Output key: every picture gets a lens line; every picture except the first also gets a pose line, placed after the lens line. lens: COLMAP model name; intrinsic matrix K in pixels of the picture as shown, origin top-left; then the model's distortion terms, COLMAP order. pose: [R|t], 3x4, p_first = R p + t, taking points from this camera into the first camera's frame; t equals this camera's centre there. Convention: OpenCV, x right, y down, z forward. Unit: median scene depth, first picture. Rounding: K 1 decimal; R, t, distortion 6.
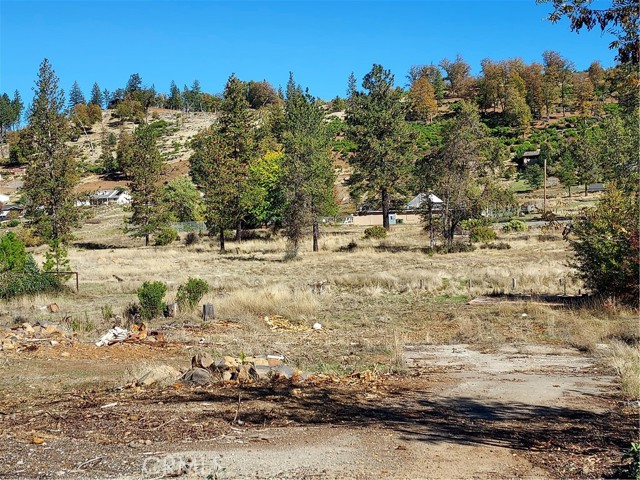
lens RADIAL K [[830.2, 0, 320.0], [0, 830.2, 240.0], [0, 0, 1]] dist [0.074678, 0.006124]
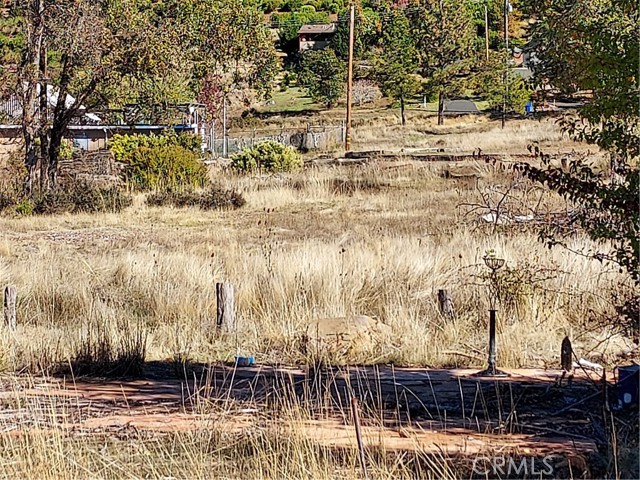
lens RADIAL K [[830.2, 0, 320.0], [0, 830.2, 240.0], [0, 0, 1]] dist [0.074678, 0.006124]
pose [[0.966353, 0.048867, 0.252536, 0.301129], [-0.029822, 0.996452, -0.078700, 0.074936], [-0.255486, 0.068520, 0.964382, 1.180329]]
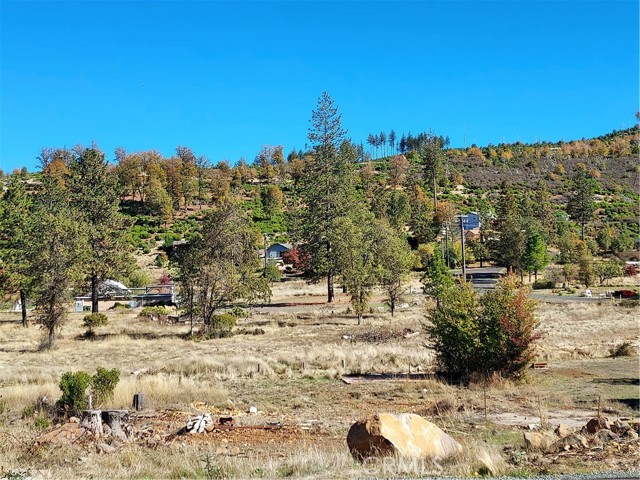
lens RADIAL K [[830.2, 0, 320.0], [0, 830.2, 240.0], [0, 0, 1]] dist [0.074678, 0.006124]
pose [[0.894075, 0.039357, 0.446184, -0.098130], [0.007321, 0.994715, -0.102411, 0.000244], [-0.447857, 0.094829, 0.889062, 0.005575]]
